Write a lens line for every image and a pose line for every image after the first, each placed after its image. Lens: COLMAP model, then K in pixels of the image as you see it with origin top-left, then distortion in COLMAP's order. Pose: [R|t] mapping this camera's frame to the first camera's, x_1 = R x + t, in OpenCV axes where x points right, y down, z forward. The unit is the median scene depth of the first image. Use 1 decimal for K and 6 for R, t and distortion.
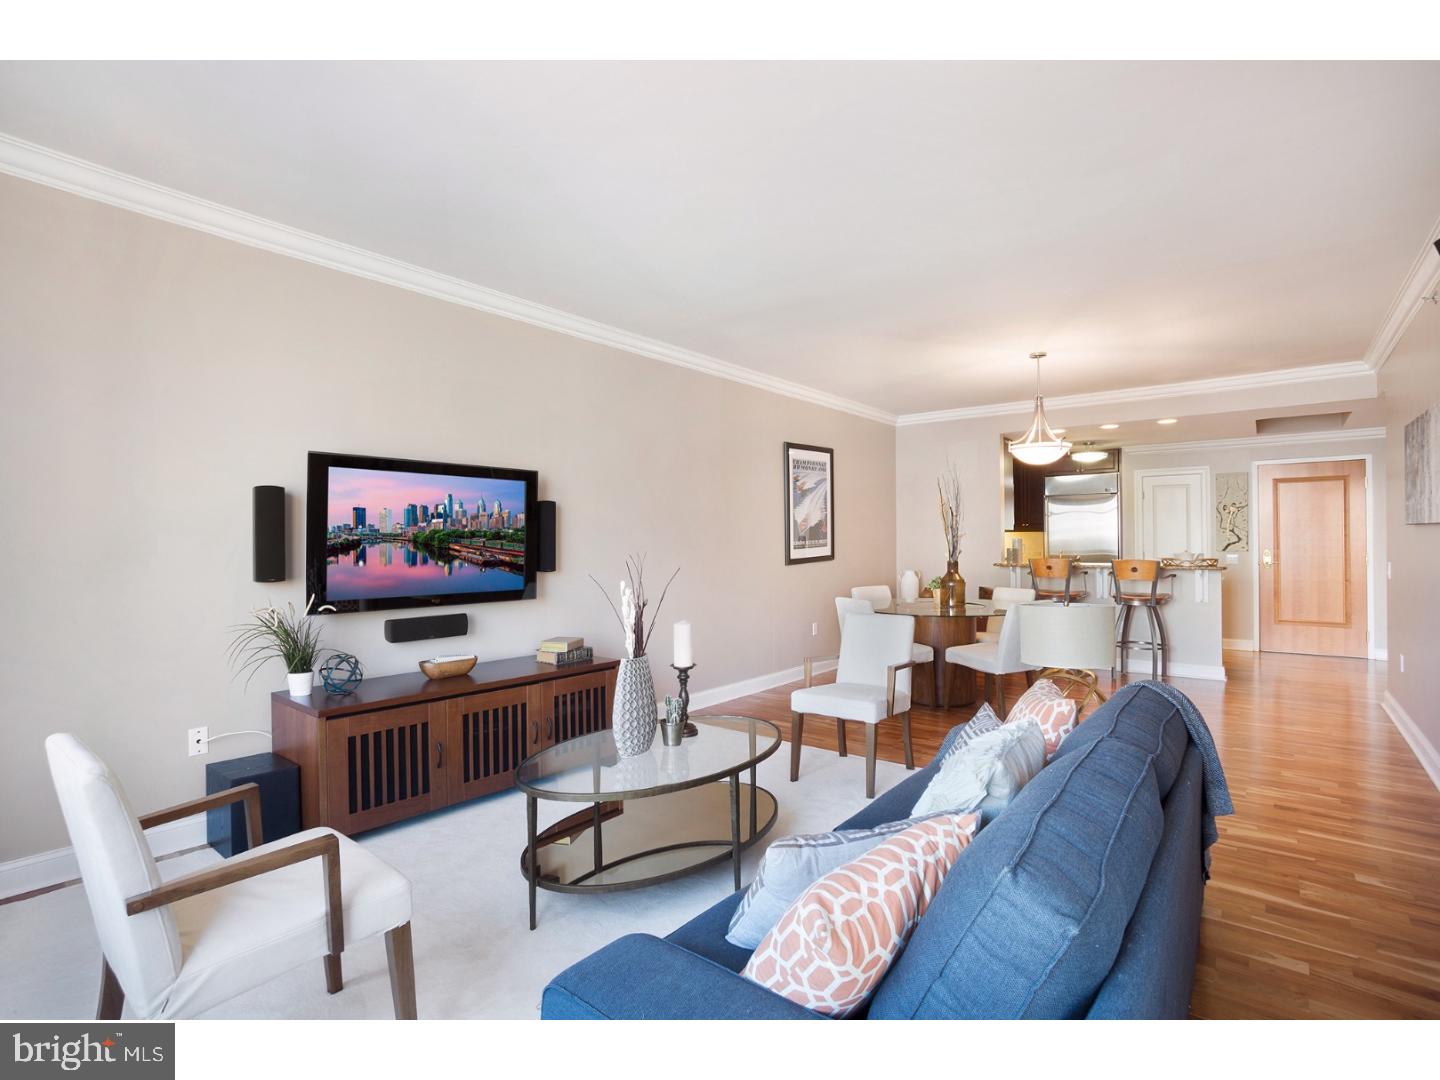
lens RADIAL K [[708.8, 0, 679.5], [0, 708.8, 528.8], [0, 0, 1]] dist [-0.065632, 0.024322]
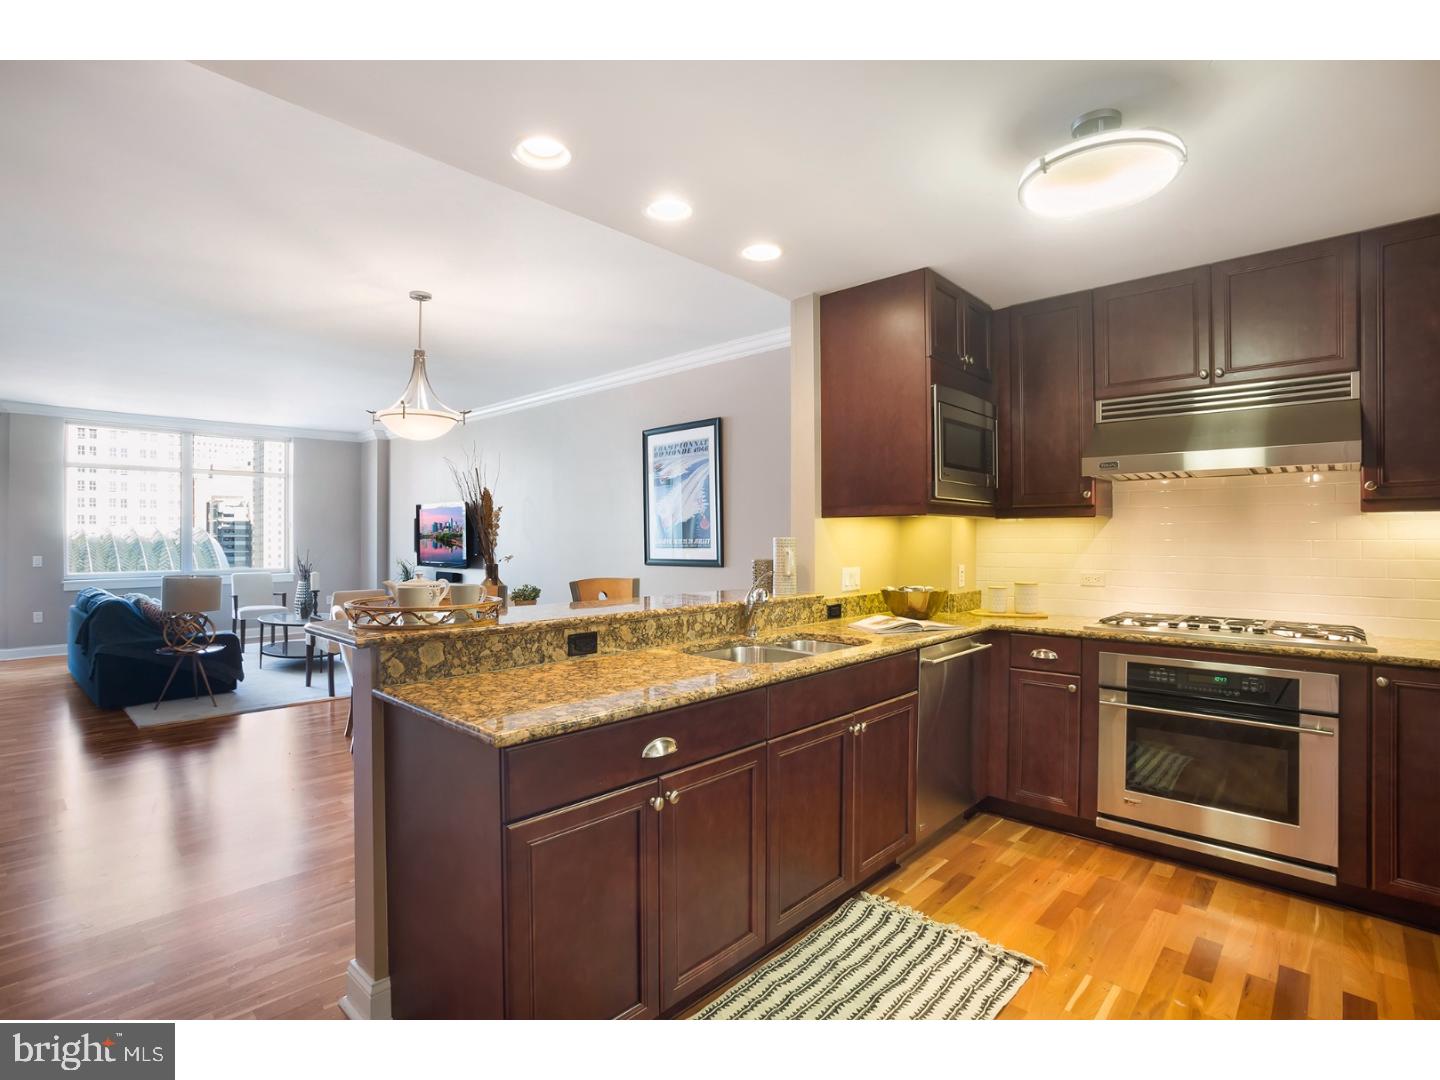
lens RADIAL K [[708.8, 0, 732.2], [0, 708.8, 539.0], [0, 0, 1]] dist [-0.065632, 0.024322]
pose [[-0.044373, 0.000955, -0.999015, 1.065741], [0.014596, 0.999893, 0.000307, 0.018164], [0.998908, -0.014568, -0.044382, 1.152718]]
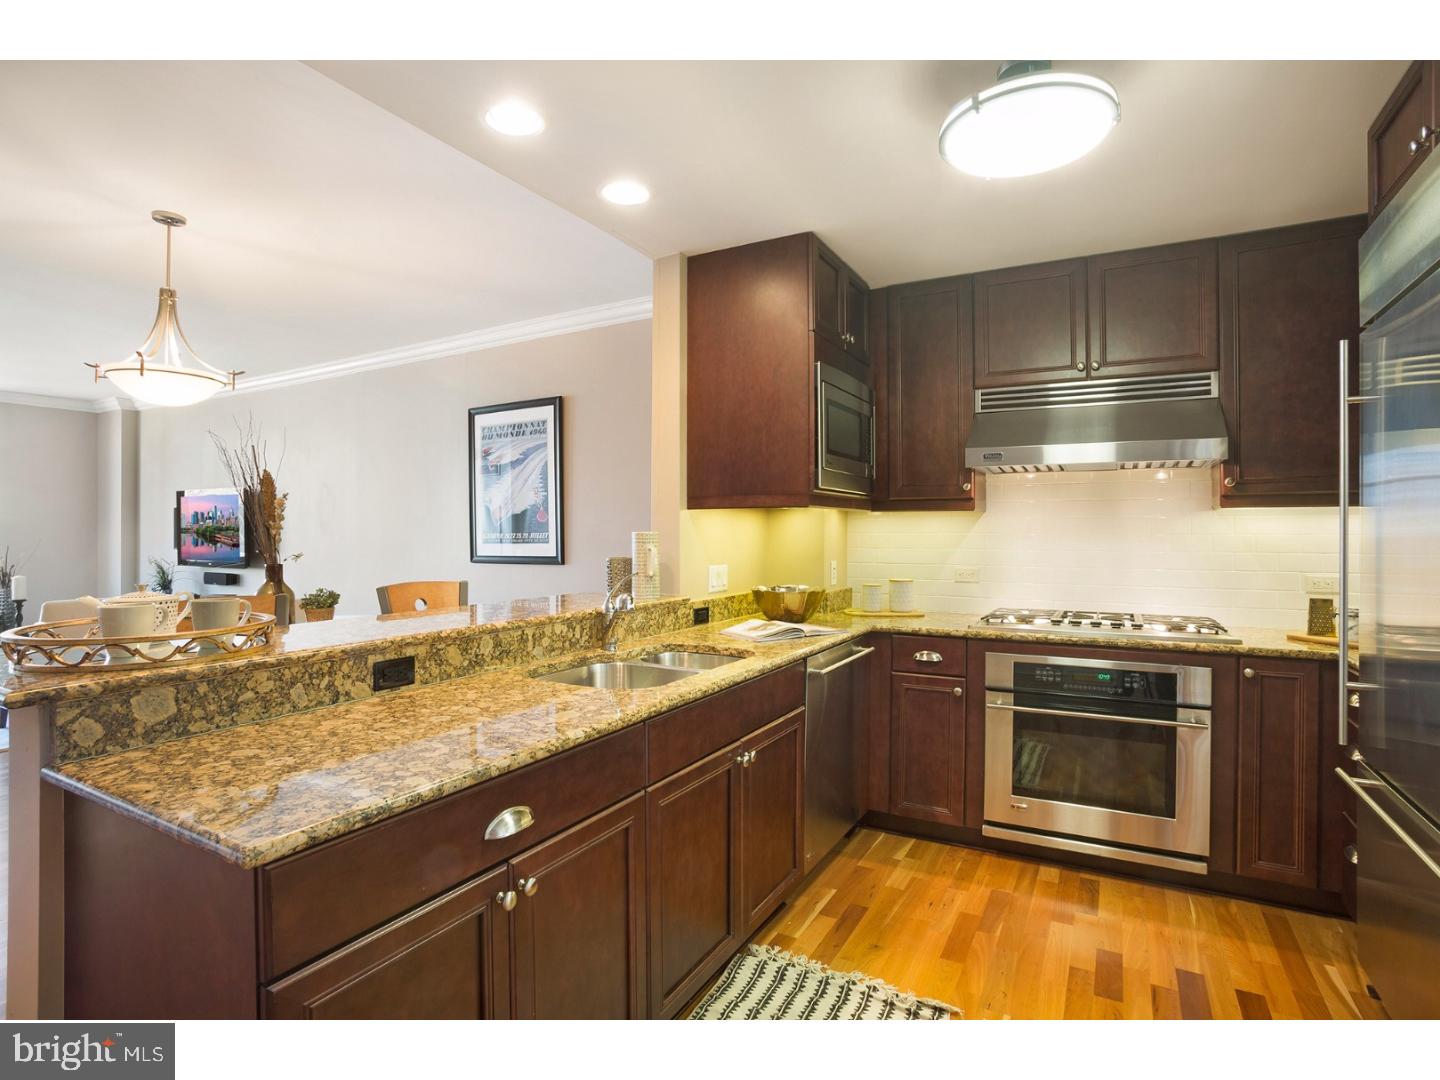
lens RADIAL K [[708.8, 0, 749.7], [0, 708.8, 531.7], [0, 0, 1]] dist [-0.065632, 0.024322]
pose [[0.216227, 0.000513, -0.976343, 0.998013], [0.014441, 0.999889, 0.003723, 0.016919], [0.976236, -0.014904, 0.216196, 1.135509]]
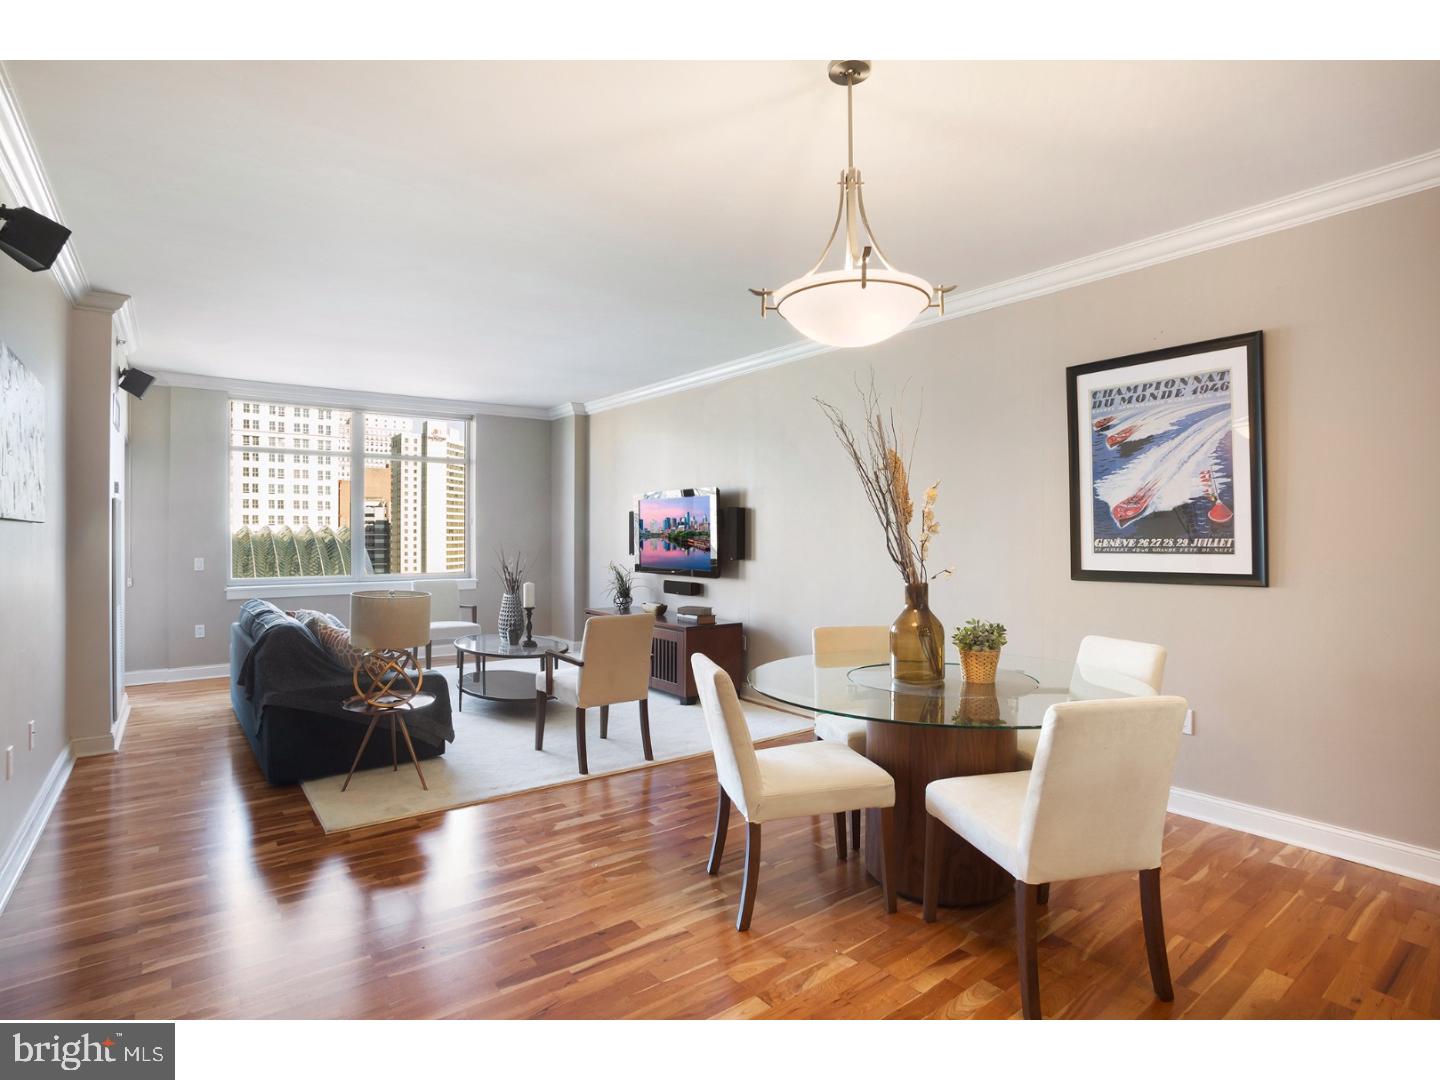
lens RADIAL K [[708.8, 0, 744.3], [0, 708.8, 539.0], [0, 0, 1]] dist [-0.065632, 0.024322]
pose [[-0.180521, 0.003637, -0.983564, 0.763854], [0.014677, 0.999892, 0.001004, 0.012406], [0.983462, -0.014254, -0.180555, 0.838982]]
